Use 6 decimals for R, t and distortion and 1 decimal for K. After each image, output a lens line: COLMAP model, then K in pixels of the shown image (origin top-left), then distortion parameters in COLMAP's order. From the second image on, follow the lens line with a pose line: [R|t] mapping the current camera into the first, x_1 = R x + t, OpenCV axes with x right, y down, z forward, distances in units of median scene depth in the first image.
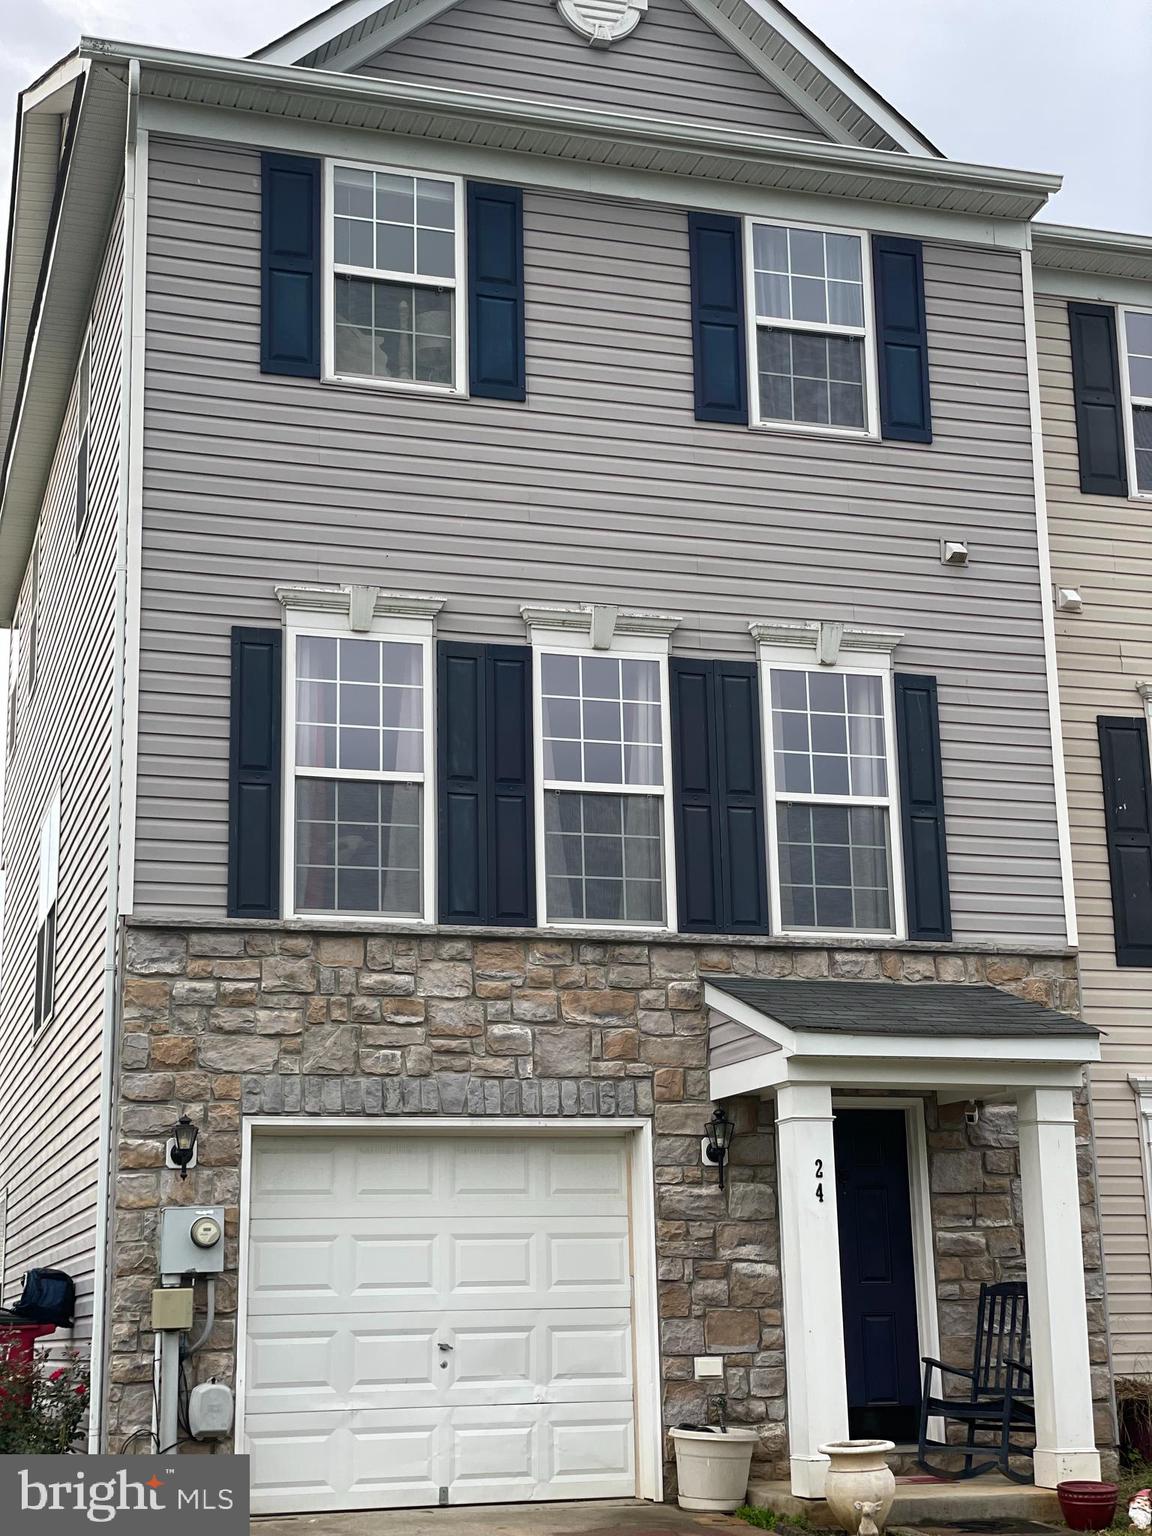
lens RADIAL K [[2321.2, 0, 576.0], [0, 2321.2, 768.0], [0, 0, 1]] dist [0.137488, -0.063241]
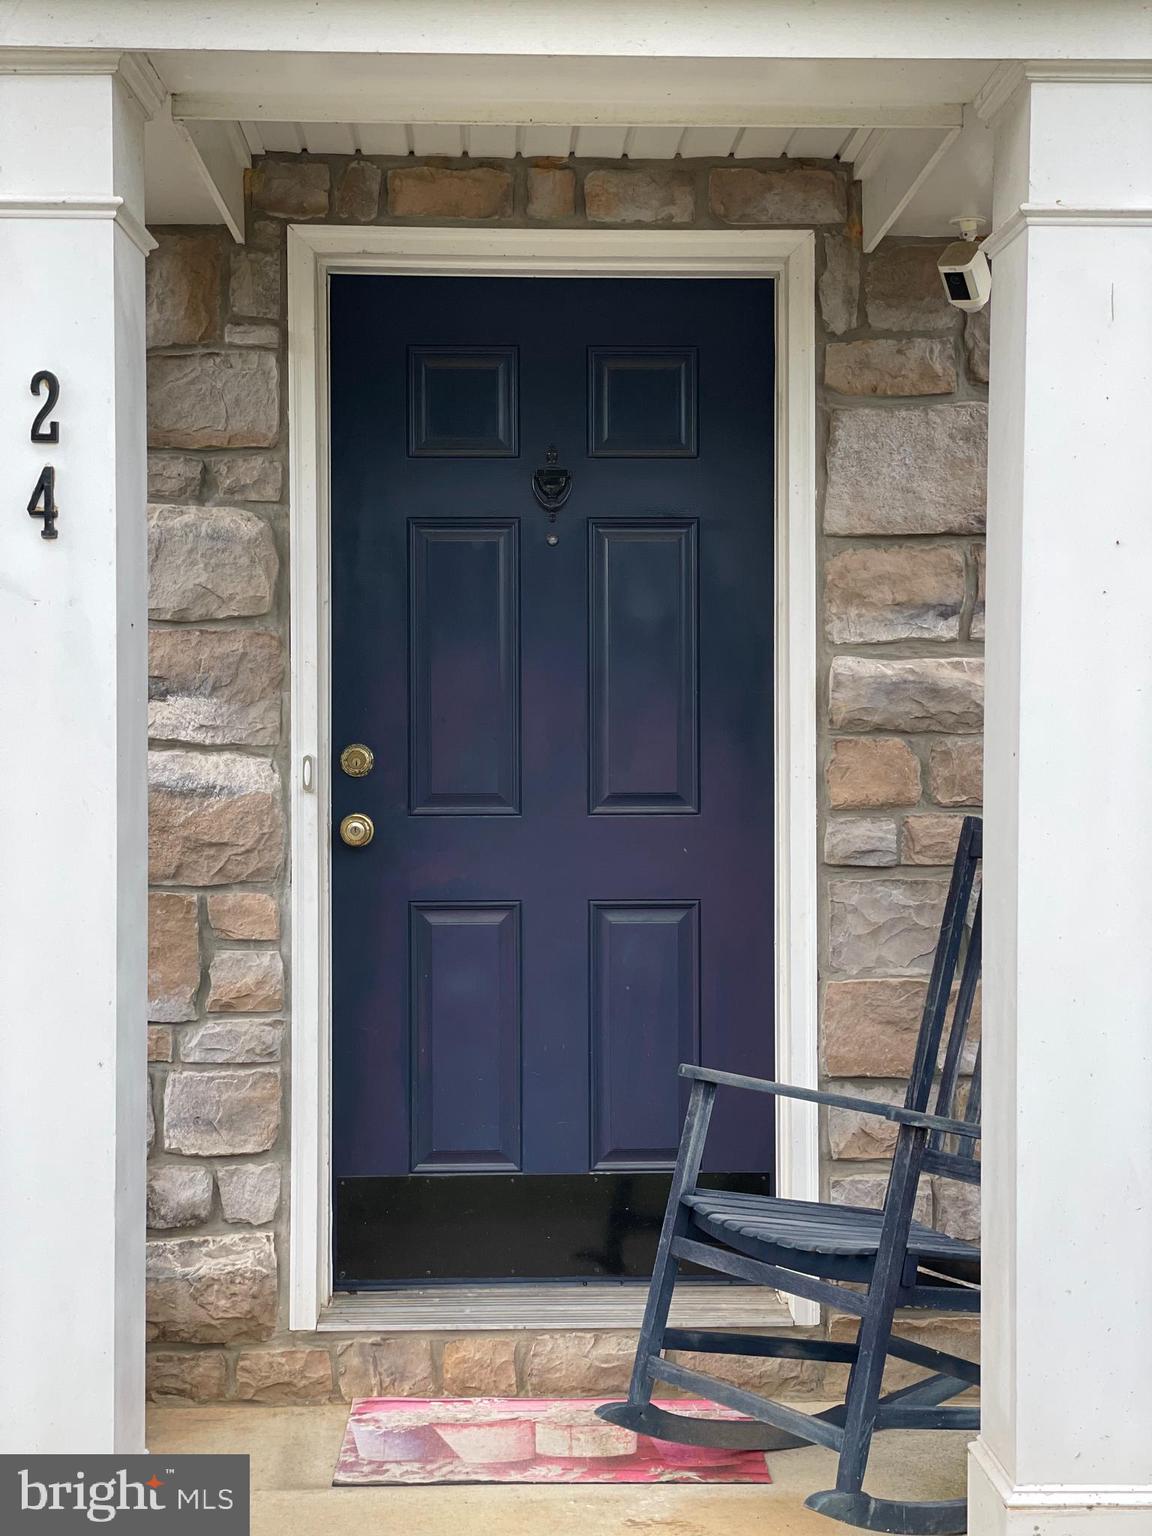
lens RADIAL K [[2321.2, 0, 576.0], [0, 2321.2, 768.0], [0, 0, 1]] dist [0.137488, -0.063241]
pose [[0.963937, 0.019121, -0.265441, 0.207042], [0.045529, 0.970863, 0.235272, 0.140068], [0.262206, -0.238873, 0.934980, 0.708130]]
